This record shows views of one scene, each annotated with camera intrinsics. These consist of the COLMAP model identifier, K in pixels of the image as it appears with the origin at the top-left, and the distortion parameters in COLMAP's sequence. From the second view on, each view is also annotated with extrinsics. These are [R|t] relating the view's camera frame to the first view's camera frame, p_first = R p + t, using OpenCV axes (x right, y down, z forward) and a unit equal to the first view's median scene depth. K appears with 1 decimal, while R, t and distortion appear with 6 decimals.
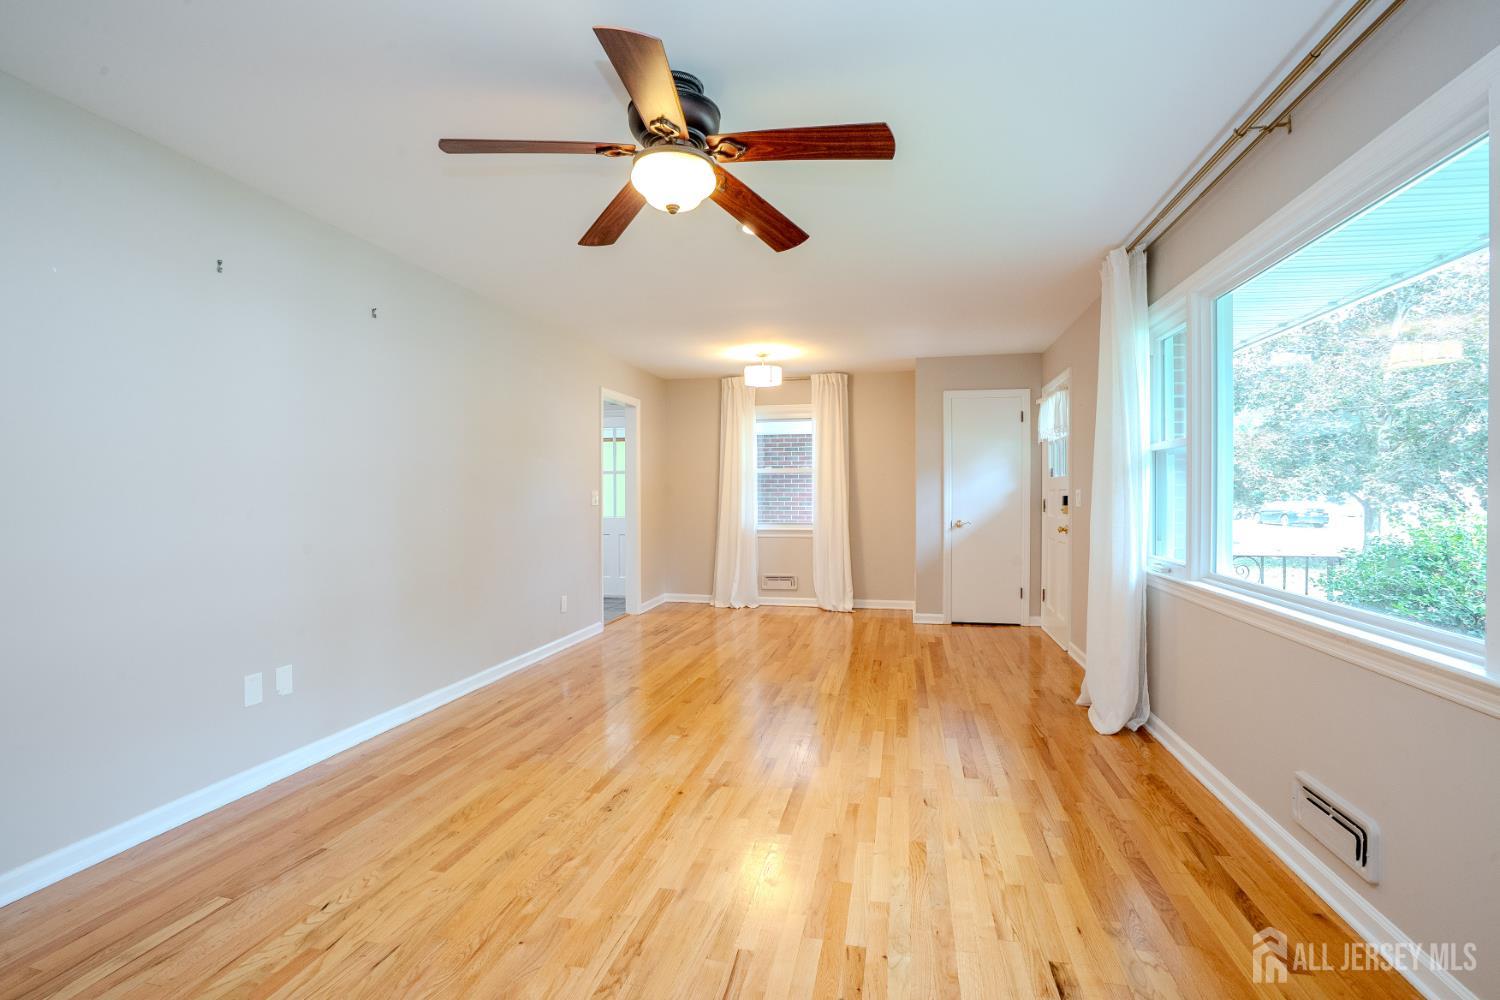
lens RADIAL K [[689.7, 0, 744.5], [0, 689.7, 489.7], [0, 0, 1]] dist [-0.048982, 0.017560]
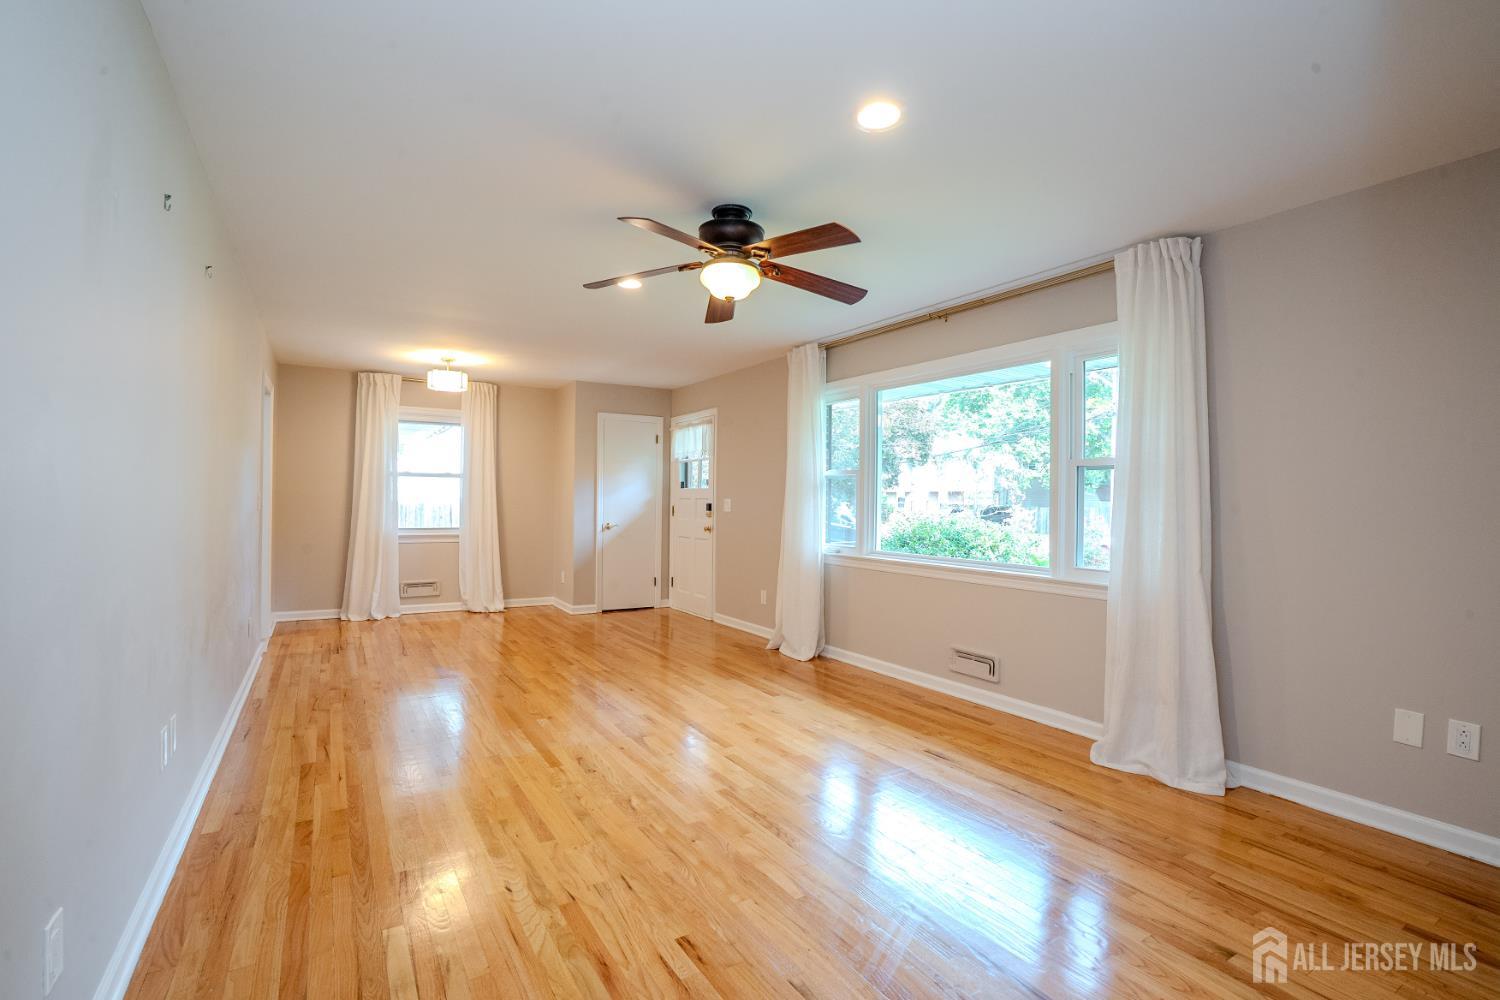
lens RADIAL K [[689.7, 0, 742.8], [0, 689.7, 490.2], [0, 0, 1]] dist [-0.048982, 0.017560]
pose [[0.715239, 0.021828, 0.698539, -0.523844], [-0.017600, 0.999758, -0.013220, -0.001265], [-0.698658, -0.002839, 0.715450, -0.011151]]
